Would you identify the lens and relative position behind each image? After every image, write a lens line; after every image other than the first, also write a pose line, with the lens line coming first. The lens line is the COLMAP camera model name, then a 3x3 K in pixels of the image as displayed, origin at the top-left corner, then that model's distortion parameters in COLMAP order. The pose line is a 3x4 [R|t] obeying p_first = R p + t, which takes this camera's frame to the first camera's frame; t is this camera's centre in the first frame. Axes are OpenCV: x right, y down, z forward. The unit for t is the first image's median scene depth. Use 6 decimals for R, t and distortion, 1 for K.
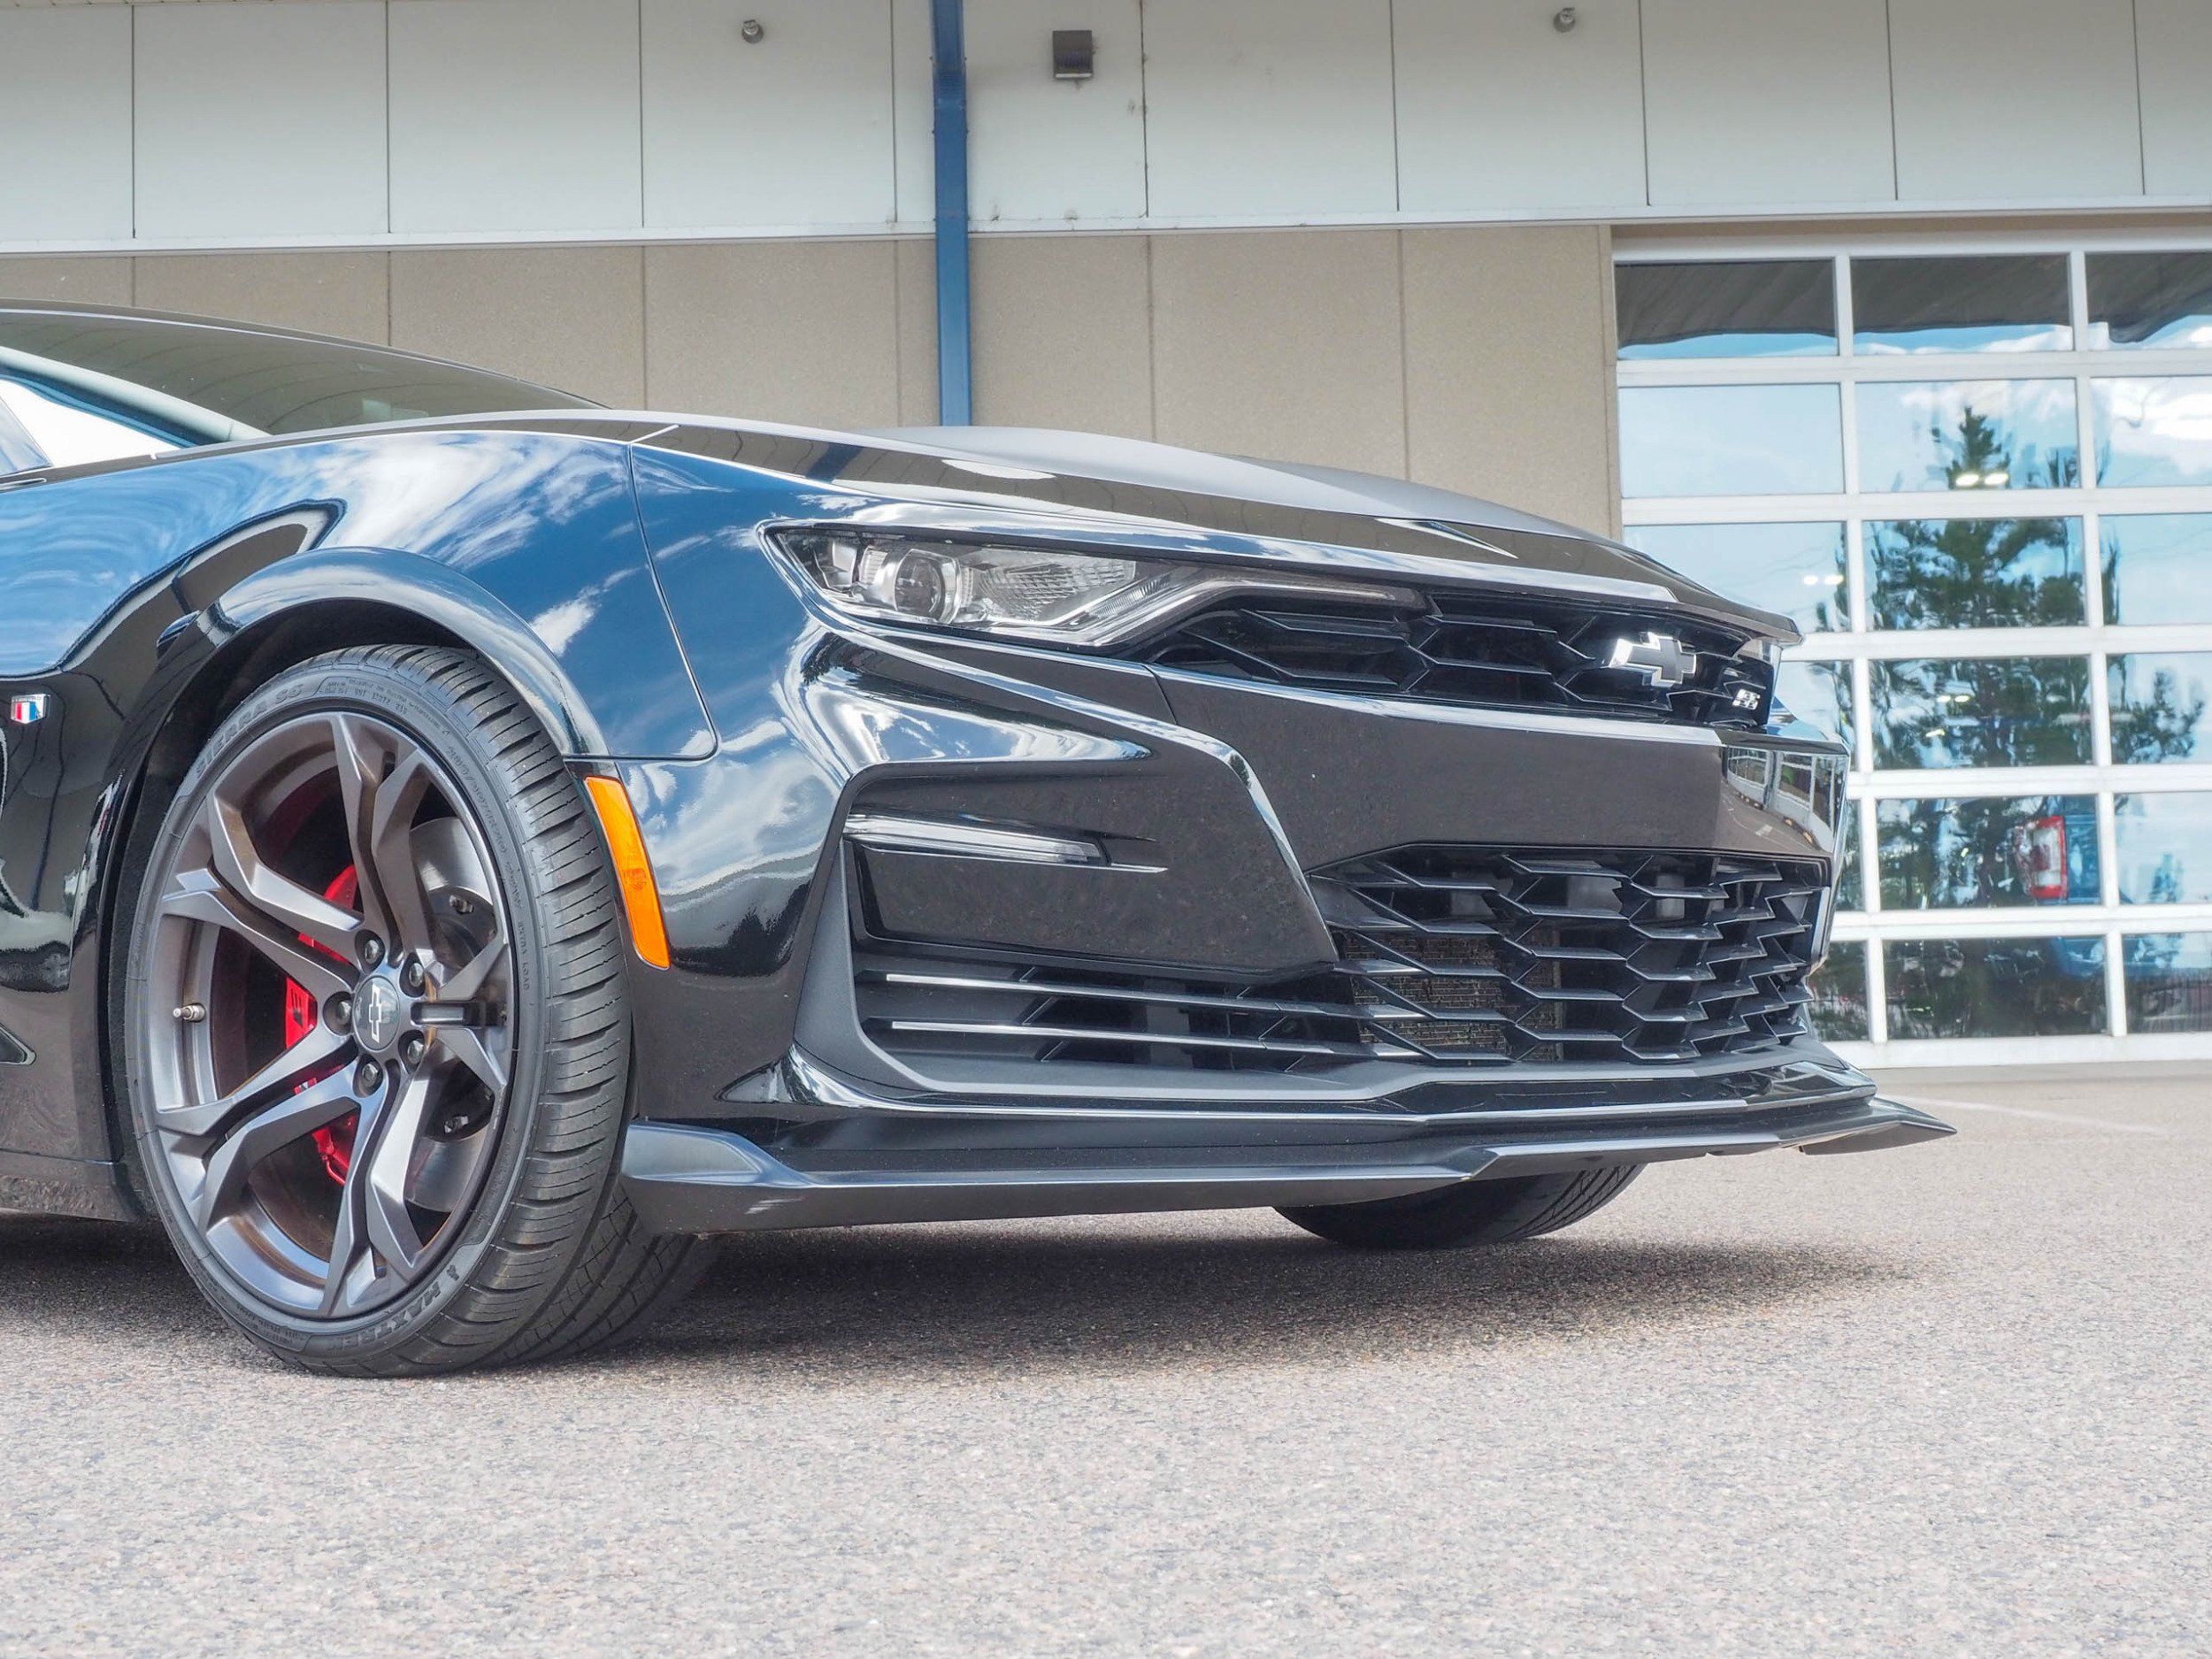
lens RADIAL K [[3282.7, 0, 1121.1], [0, 3282.7, 789.1], [0, 0, 1]] dist [-0.014587, 0.000000]
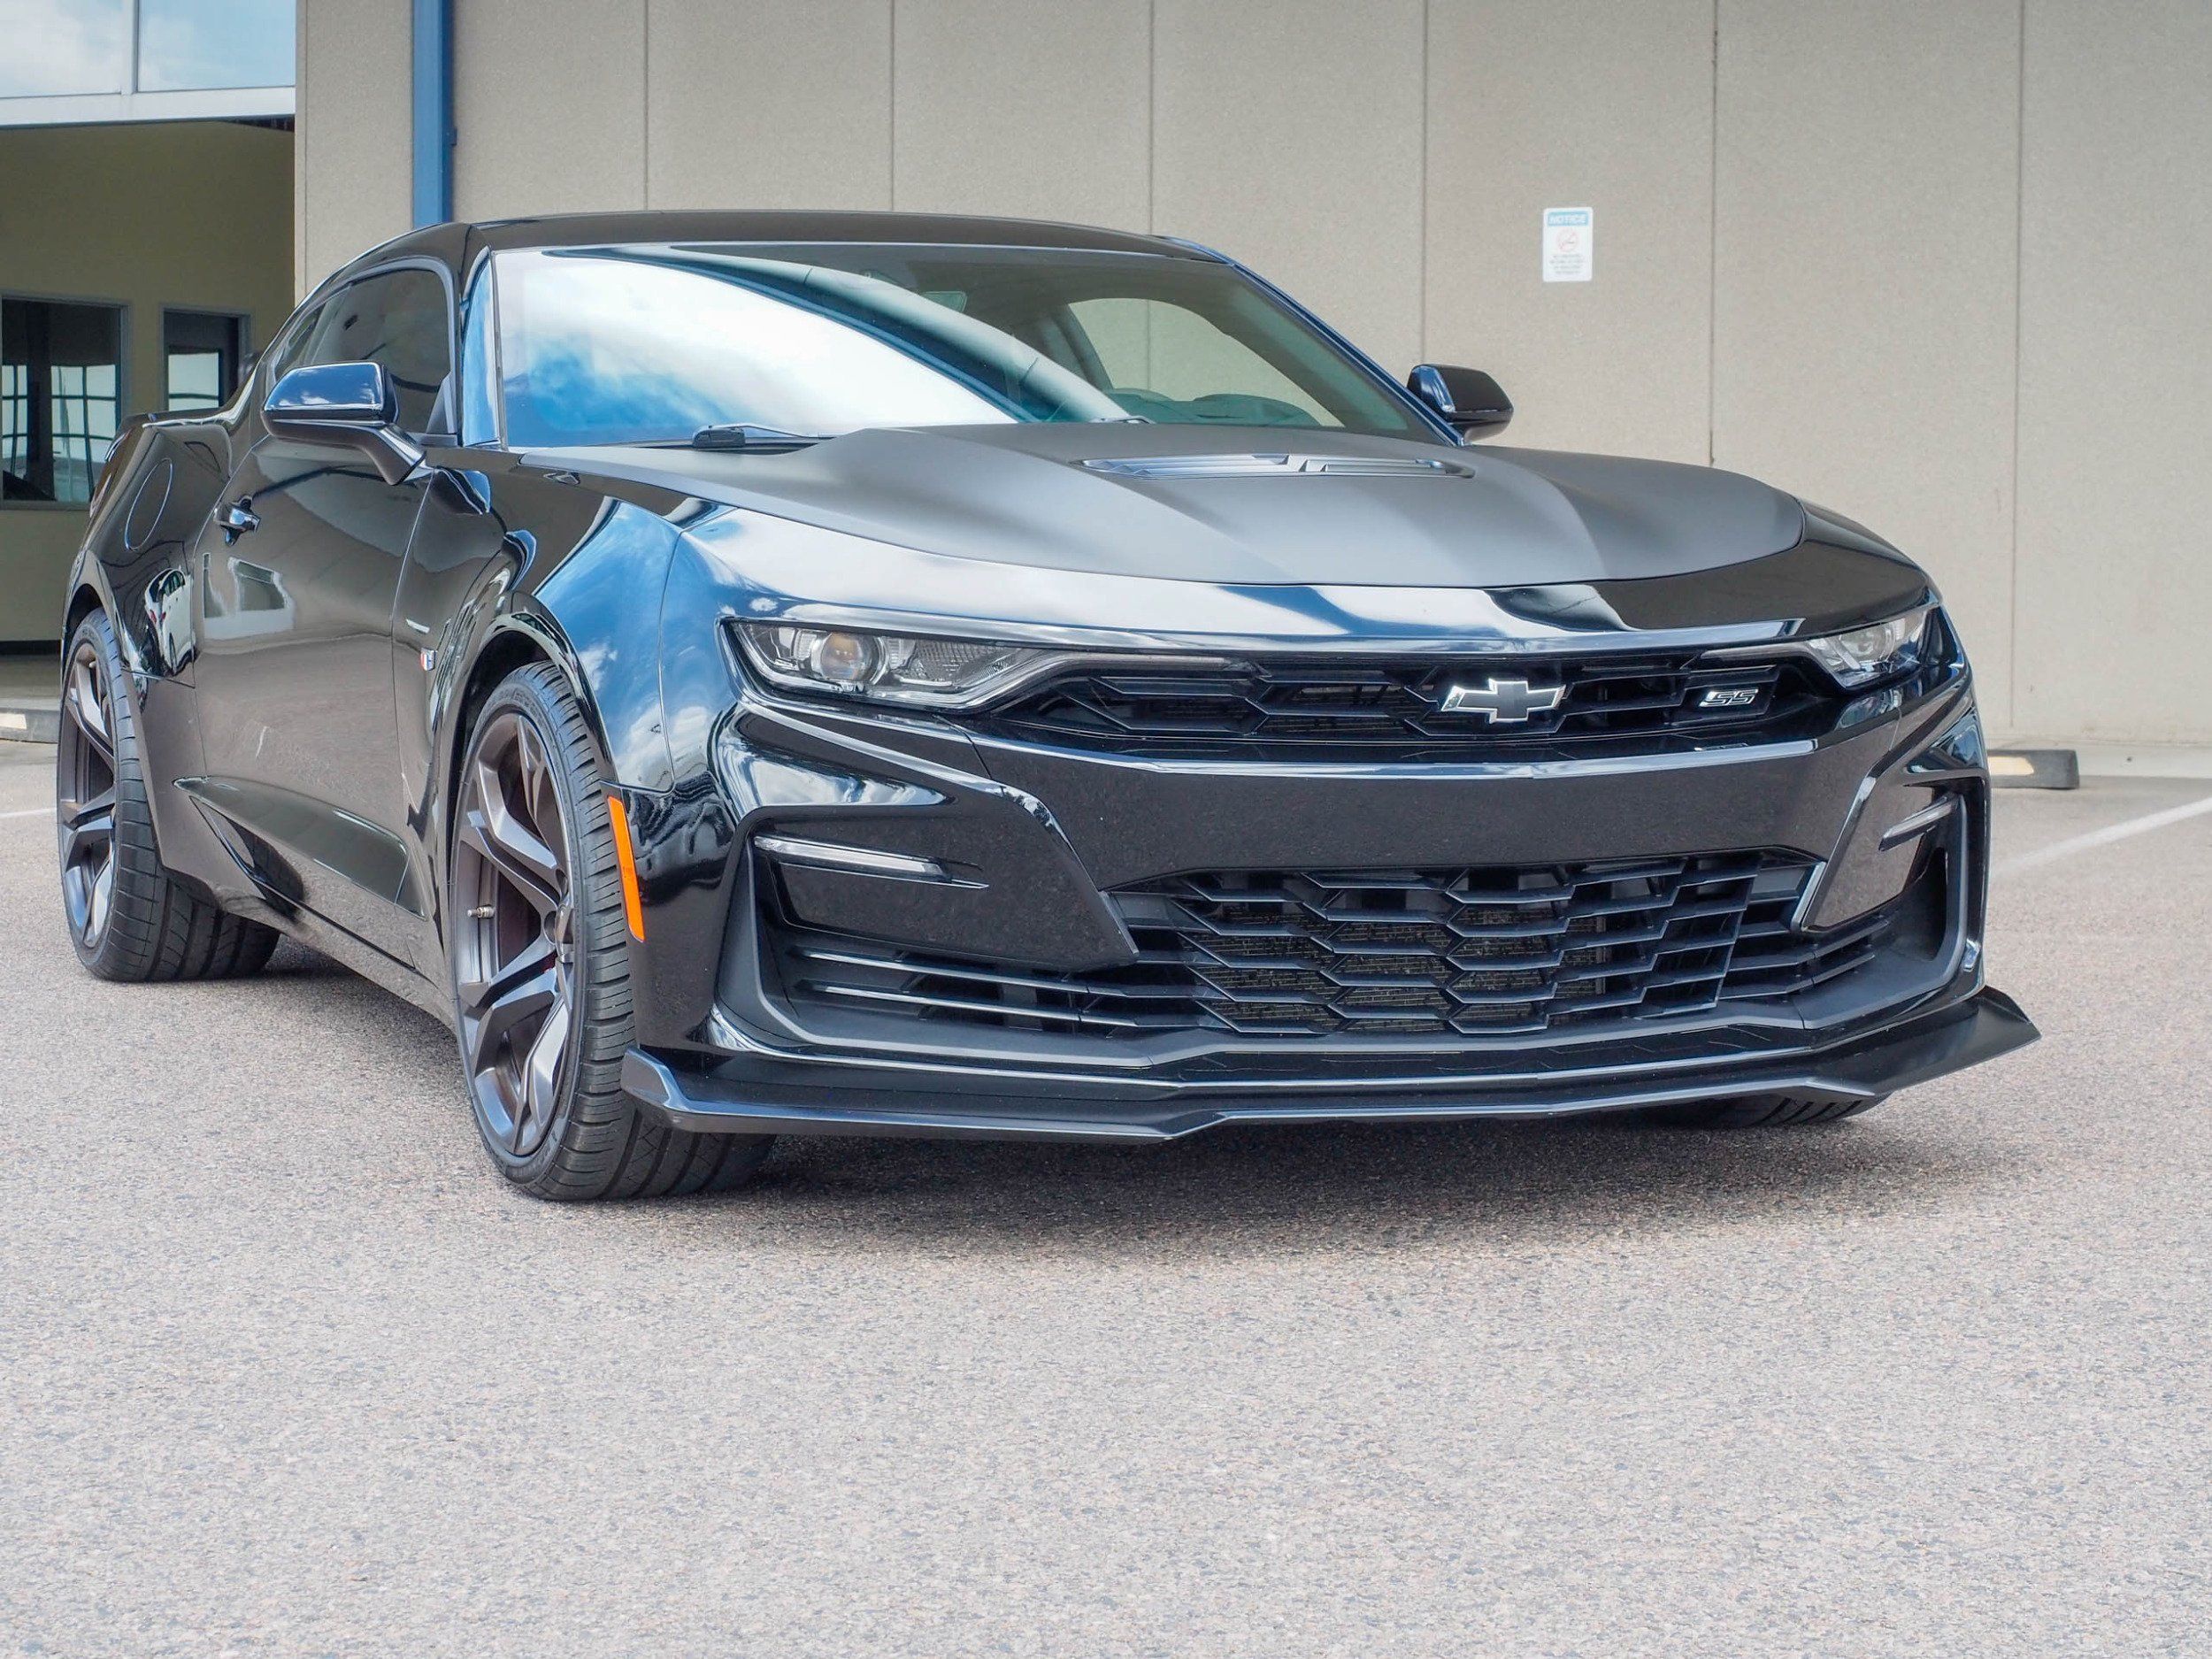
lens RADIAL K [[4675.7, 0, 1080.2], [0, 4675.7, 743.7], [0, 0, 1]] dist [-0.014191, 0.000000]
pose [[0.887874, 0.049860, -0.457378, 0.839290], [0.011000, 0.991526, 0.129442, -0.255704], [0.459956, -0.119959, 0.879801, -0.588273]]
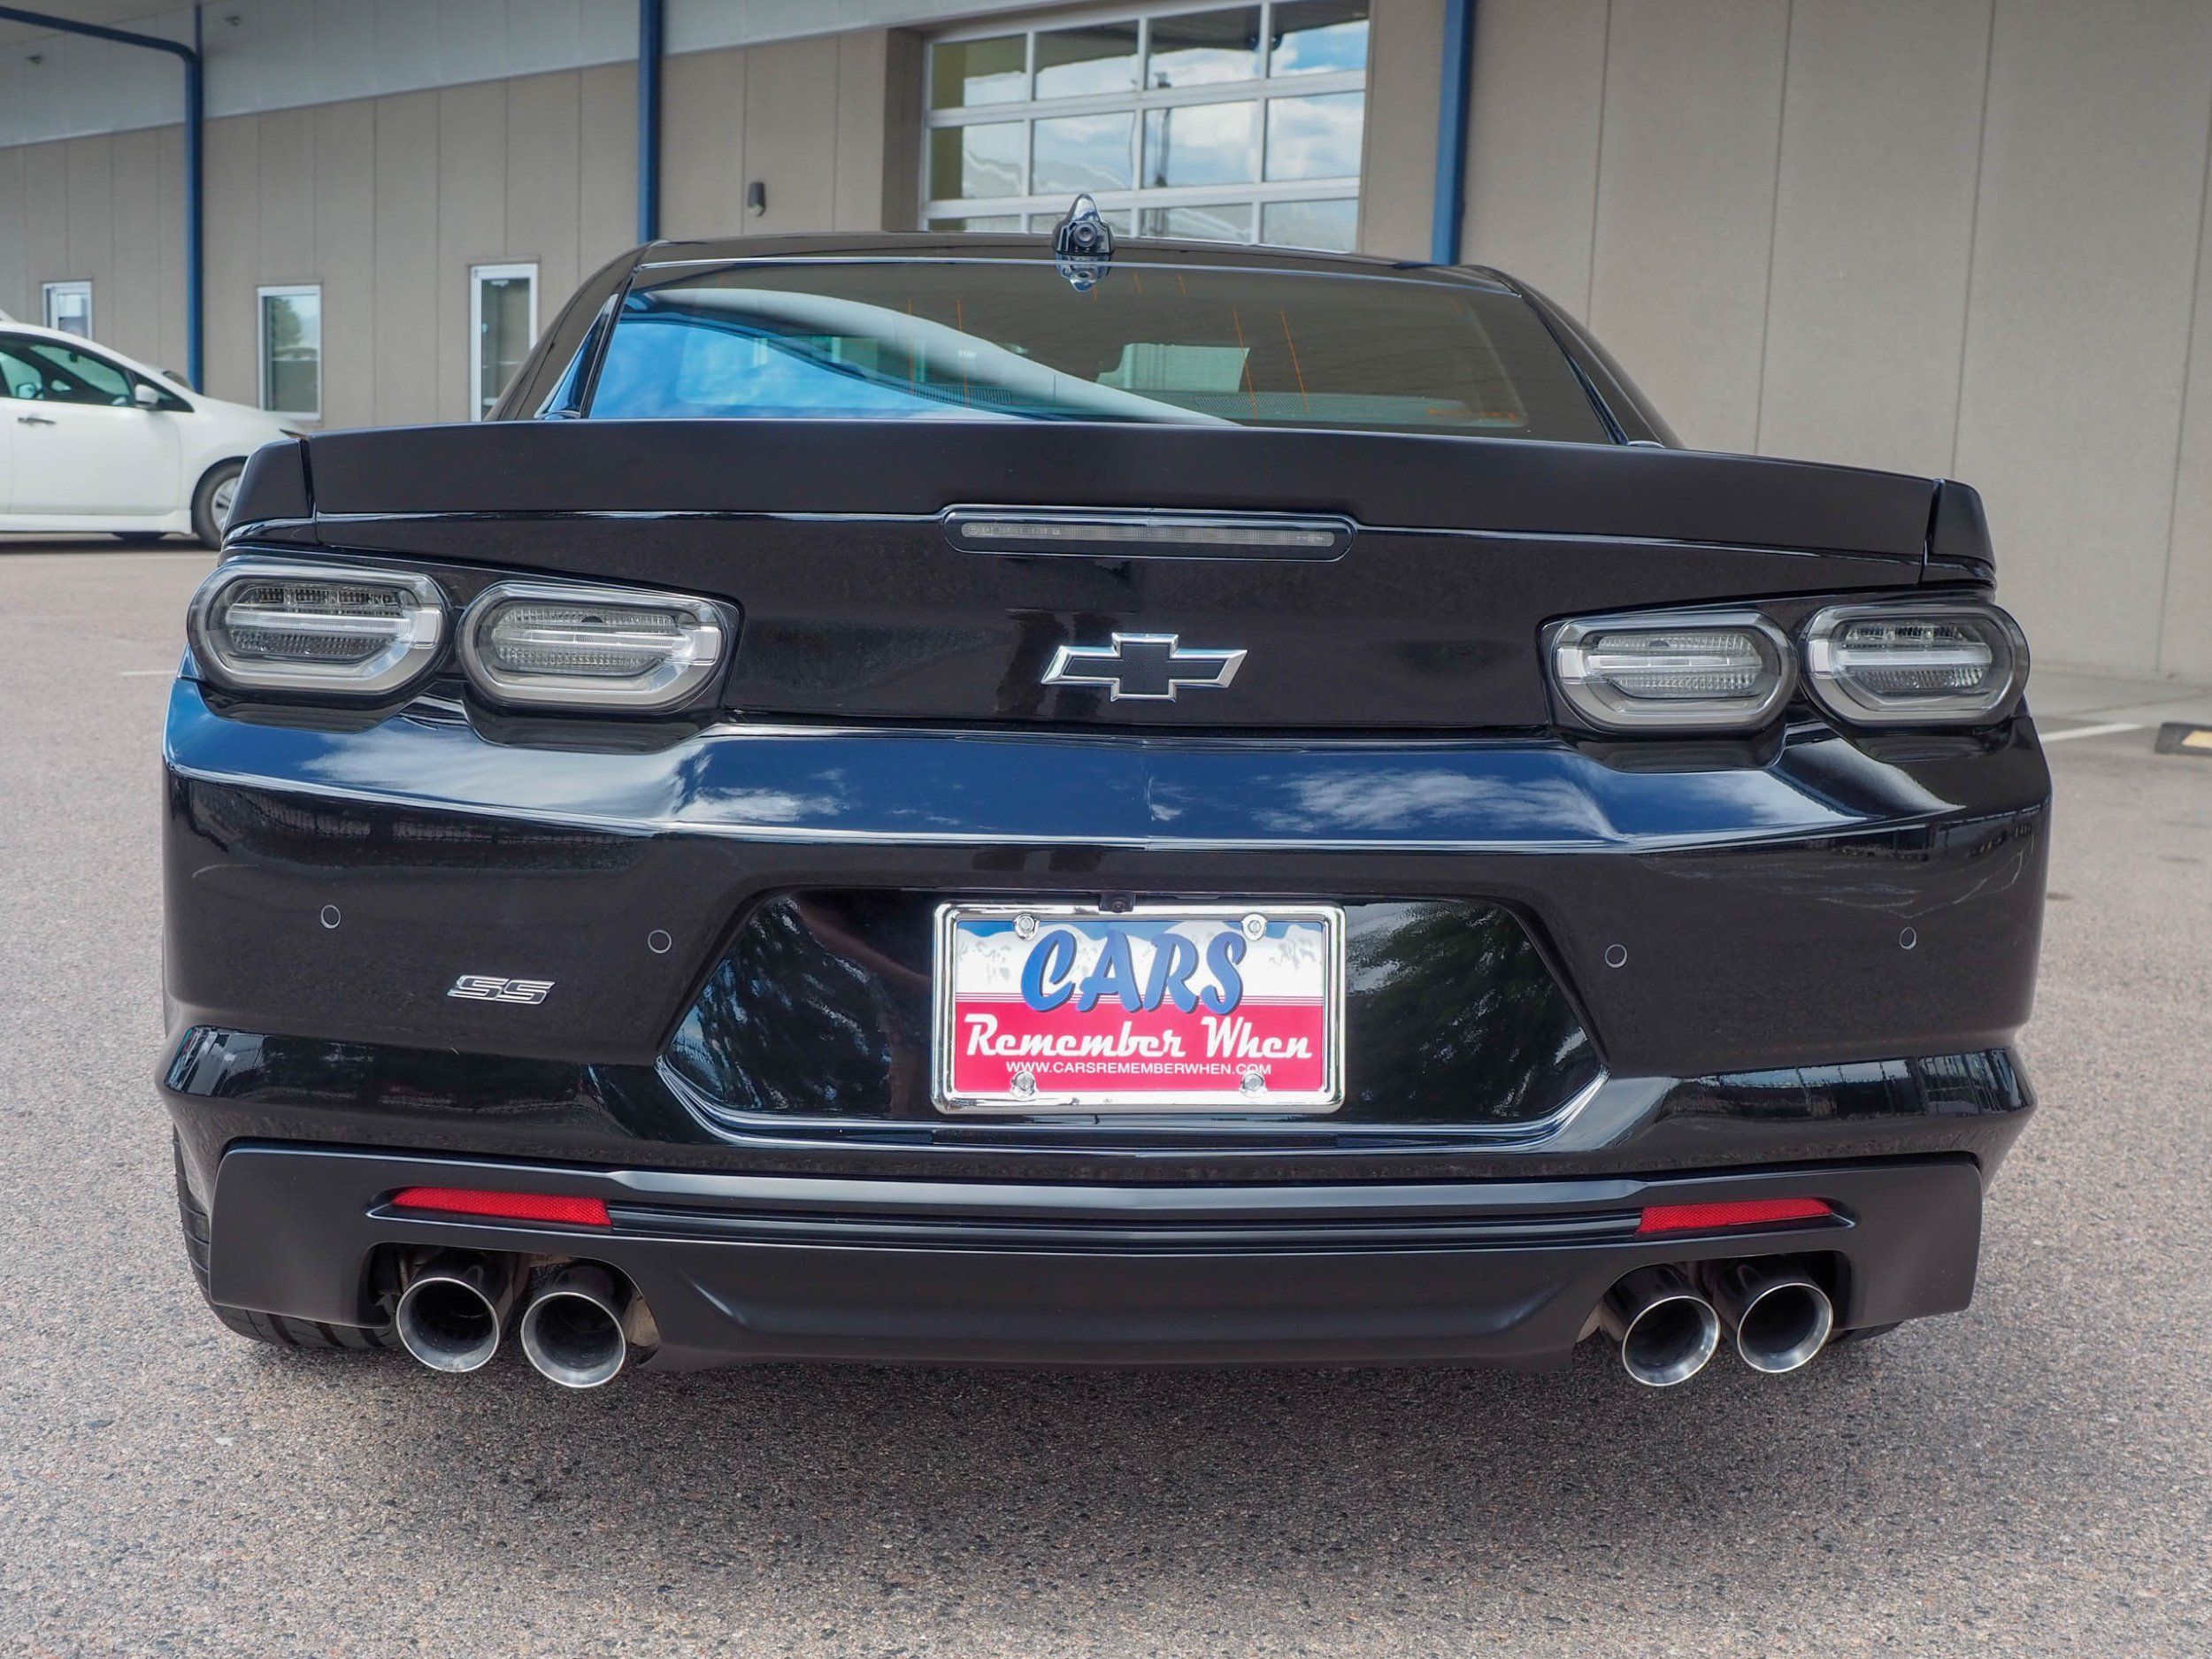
lens RADIAL K [[2549.3, 0, 1118.2], [0, 2549.3, 839.6], [0, 0, 1]] dist [0.006287, 0.000000]
pose [[0.680279, 0.163024, -0.714594, 0.369961], [0.007030, 0.973455, 0.228771, -0.208747], [0.732920, -0.160652, 0.661075, 0.783133]]
